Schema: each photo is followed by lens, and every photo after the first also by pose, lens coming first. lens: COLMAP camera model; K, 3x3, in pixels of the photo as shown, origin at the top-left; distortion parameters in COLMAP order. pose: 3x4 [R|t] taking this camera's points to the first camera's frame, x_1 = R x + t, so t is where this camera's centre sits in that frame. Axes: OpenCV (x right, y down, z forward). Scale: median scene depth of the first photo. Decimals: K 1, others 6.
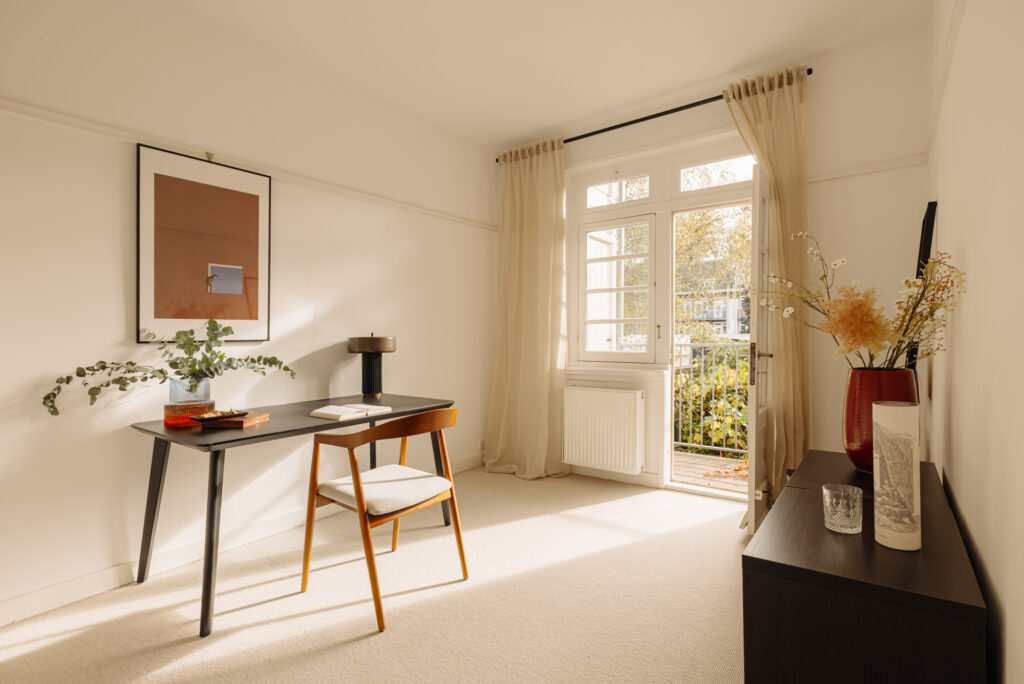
lens RADIAL K [[497.4, 0, 510.8], [0, 497.4, 346.4], [0, 0, 1]] dist [0.015005, -0.000634]
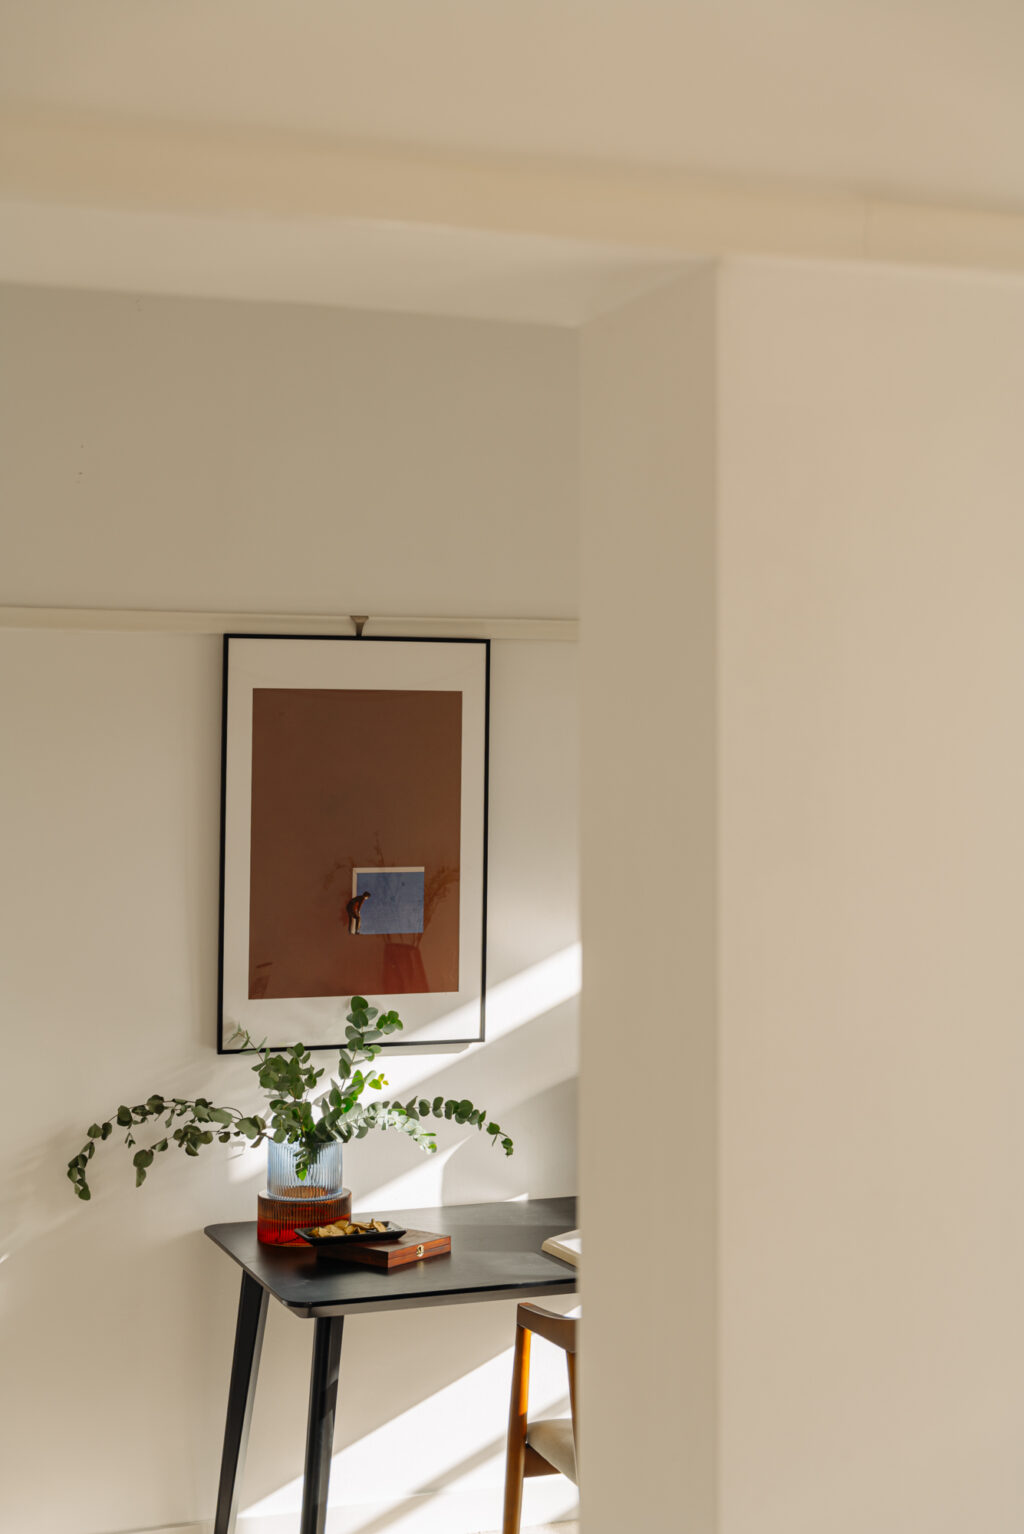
lens RADIAL K [[2109.5, 0, 513.6], [0, 2109.5, 766.7], [0, 0, 1]] dist [-0.016306, 0.000000]
pose [[0.841943, -0.008264, -0.539504, 0.558750], [-0.011748, 0.999365, -0.033642, -0.215783], [0.539439, 0.034663, 0.841311, -0.521626]]
